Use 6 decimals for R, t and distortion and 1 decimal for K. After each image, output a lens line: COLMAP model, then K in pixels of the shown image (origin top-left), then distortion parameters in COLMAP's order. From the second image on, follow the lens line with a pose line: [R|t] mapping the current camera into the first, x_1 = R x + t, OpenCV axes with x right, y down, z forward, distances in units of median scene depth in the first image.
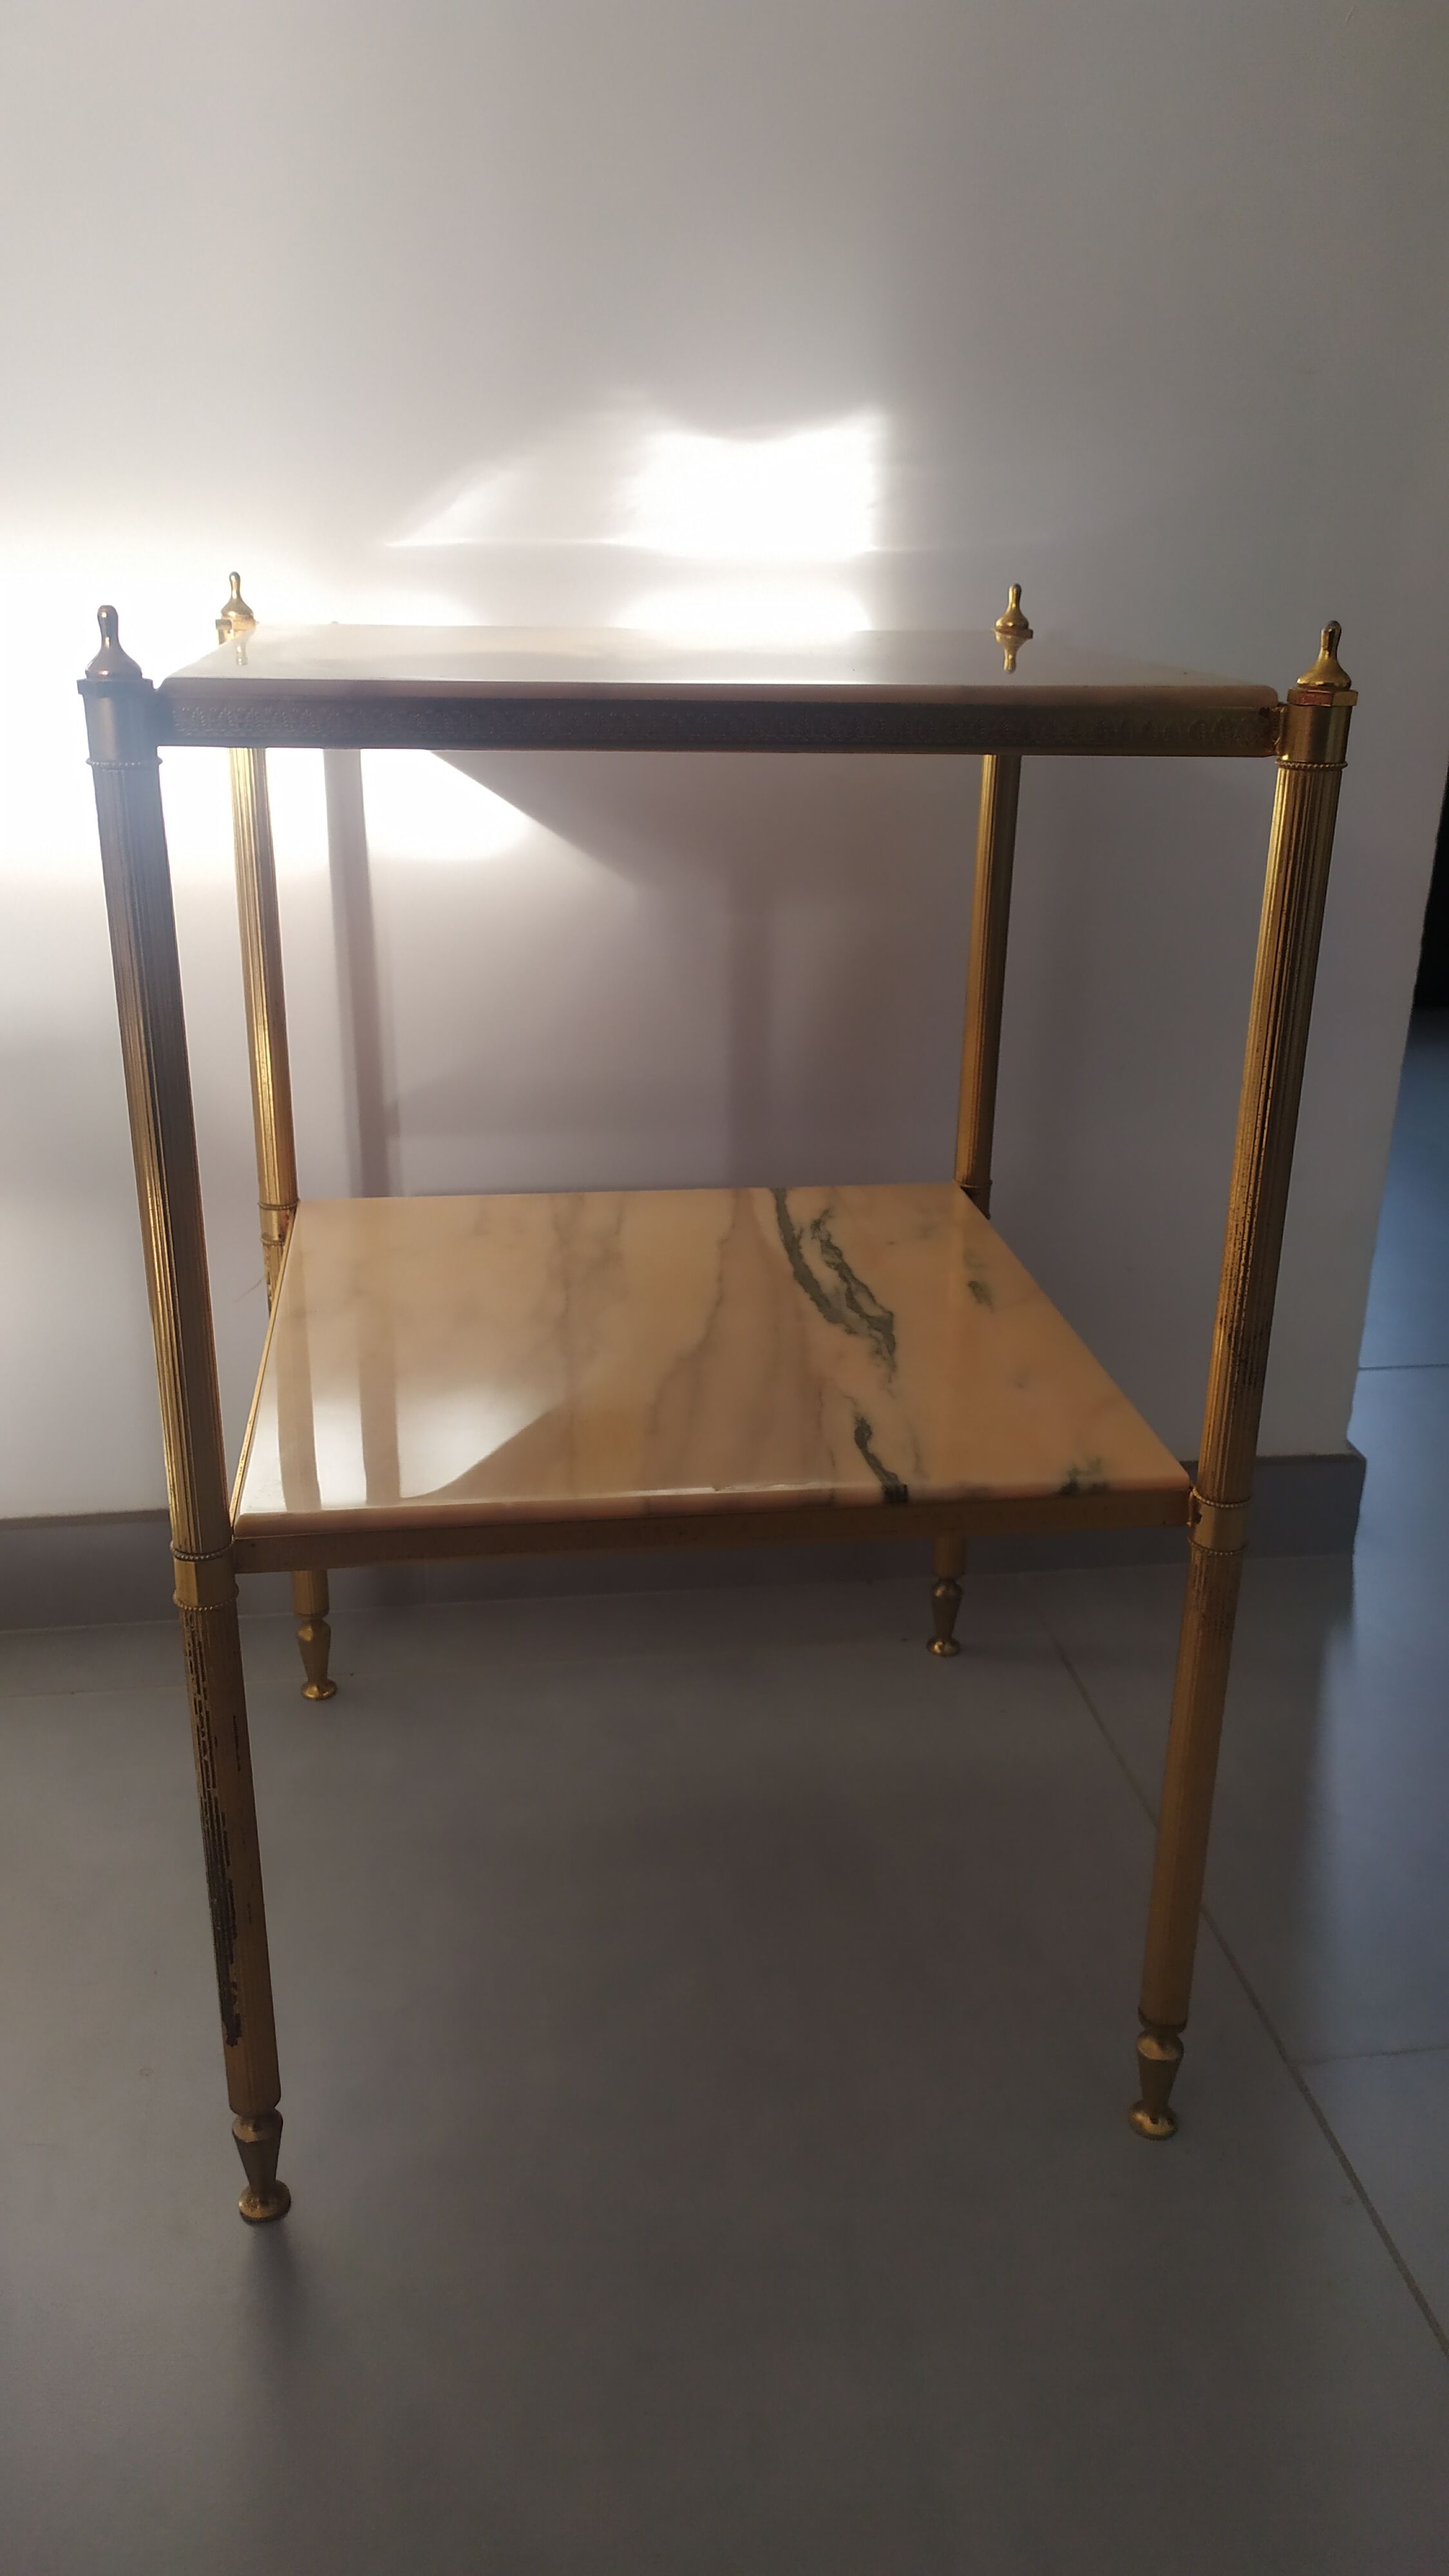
lens RADIAL K [[1997.7, 0, 748.0], [0, 1997.7, 1304.6], [0, 0, 1]] dist [0.032974, -0.001530]
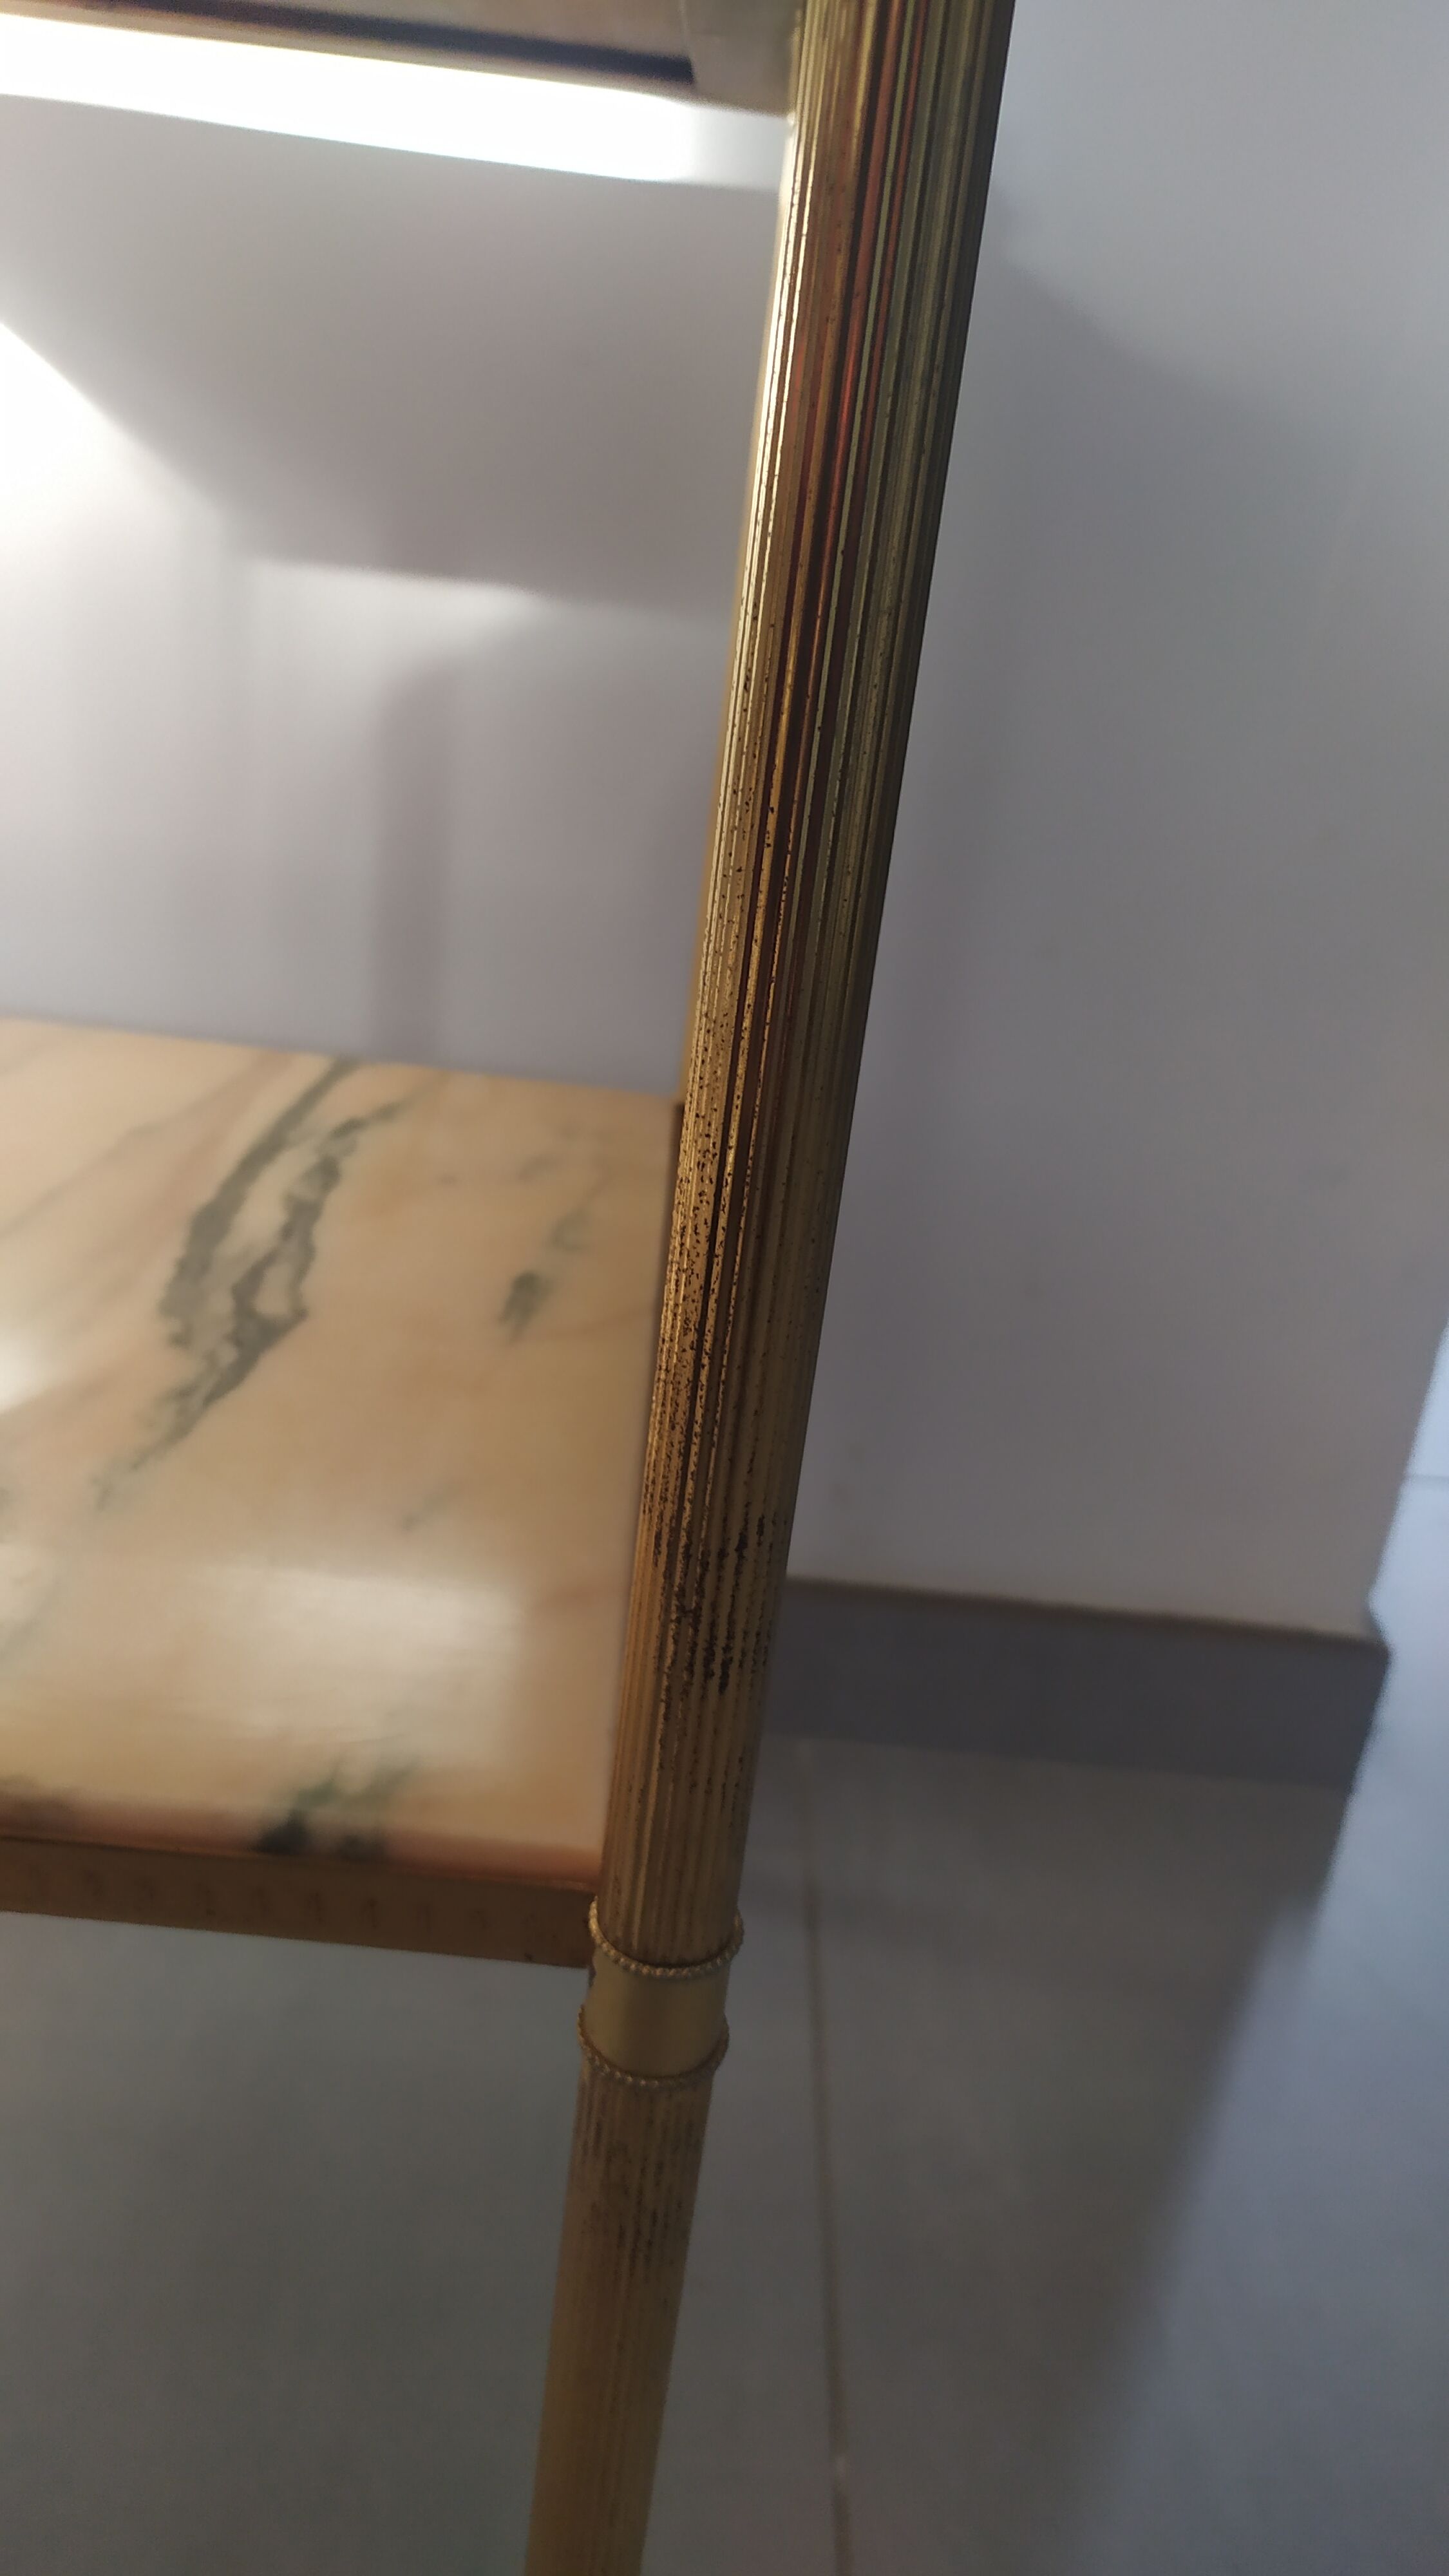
lens RADIAL K [[1997.7, 0, 743.1], [0, 1997.7, 1279.1], [0, 0, 1]] dist [0.032974, -0.001530]
pose [[0.983073, 0.146683, -0.109781, 0.232519], [-0.144473, 0.989116, 0.027858, -0.033758], [0.112673, -0.011526, 0.993565, 0.524439]]
